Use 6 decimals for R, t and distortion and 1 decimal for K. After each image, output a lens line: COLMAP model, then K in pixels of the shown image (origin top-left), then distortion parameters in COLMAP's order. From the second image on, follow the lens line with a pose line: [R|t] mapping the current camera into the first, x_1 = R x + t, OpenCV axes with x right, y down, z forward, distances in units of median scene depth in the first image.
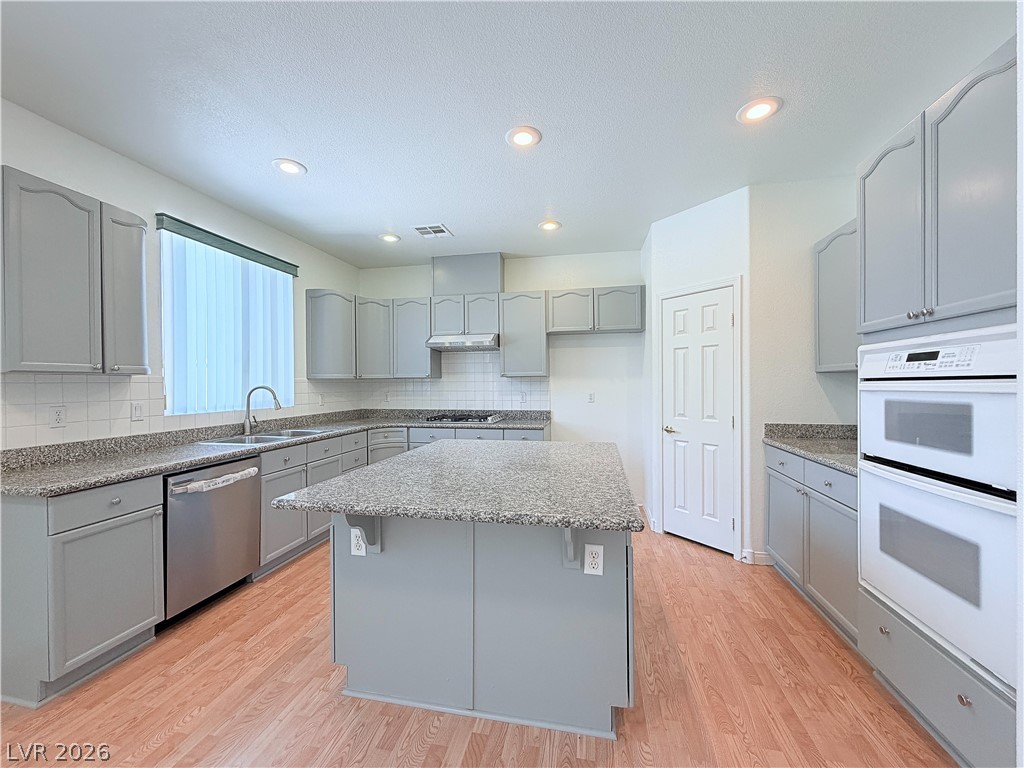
lens RADIAL K [[408.1, 0, 509.3], [0, 408.1, 384.0], [0, 0, 1]] dist [-0.000085, 0.000000]
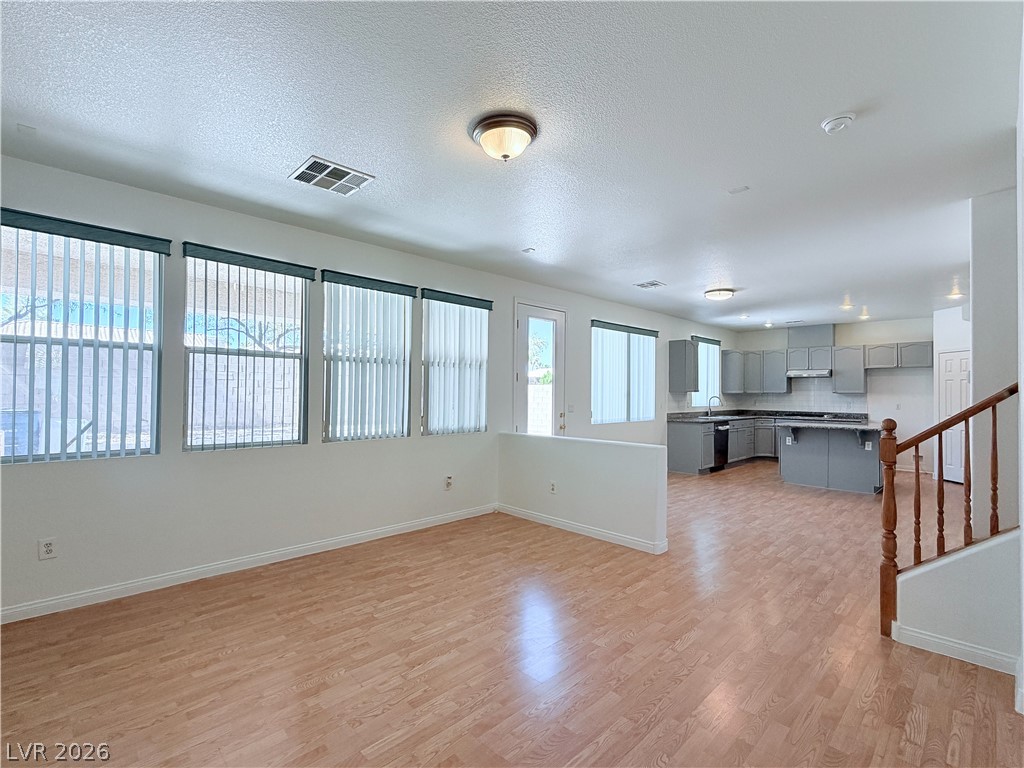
lens RADIAL K [[477.8, 0, 512.0], [0, 477.8, 384.0], [0, 0, 1]] dist [-0.000869, -0.000040]
pose [[0.830223, 0.003693, -0.557420, -0.026580], [-0.015926, 0.999727, -0.017097, 0.000181], [0.557205, 0.023072, 0.830055, -1.874312]]
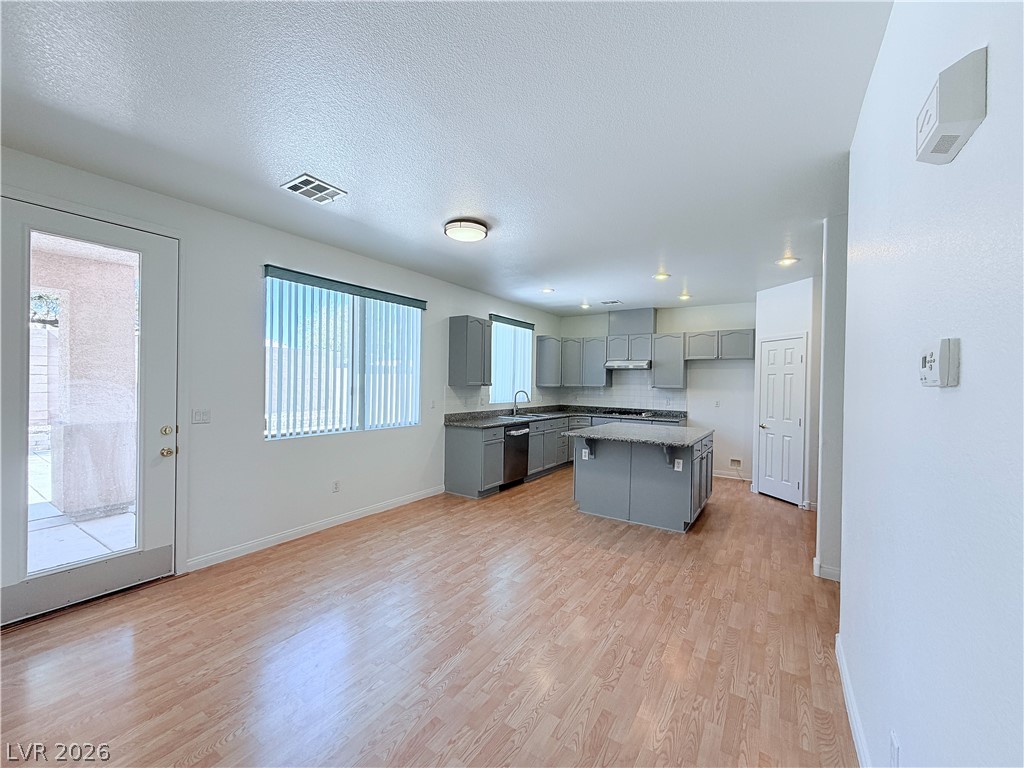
lens RADIAL K [[408.1, 0, 509.3], [0, 408.1, 384.0], [0, 0, 1]] dist [-0.000085, 0.000000]
pose [[0.925859, 0.025174, -0.377031, 0.076073], [-0.025186, 0.999671, 0.004898, -0.032246], [0.377030, 0.004961, 0.926188, -0.791084]]
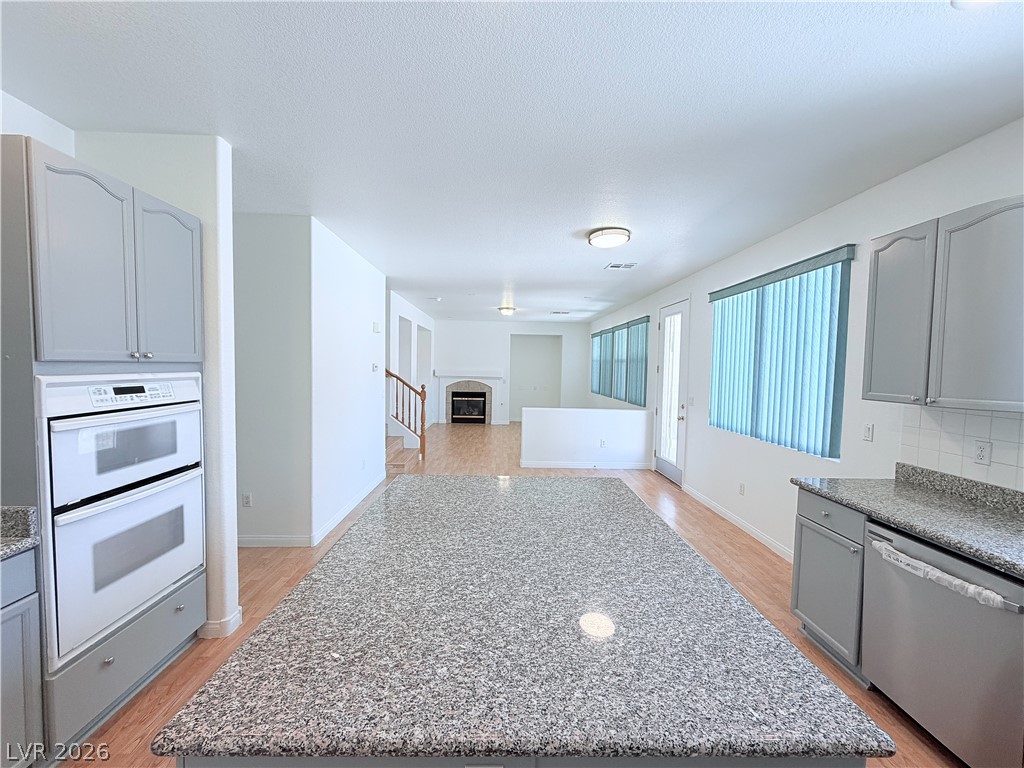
lens RADIAL K [[408.1, 0, 509.3], [0, 408.1, 384.0], [0, 0, 1]] dist [-0.000085, 0.000000]
pose [[-0.974205, -0.000010, -0.225663, 0.085146], [-0.011473, 0.998709, 0.049486, -0.065859], [0.225371, 0.050798, -0.972948, 1.009280]]
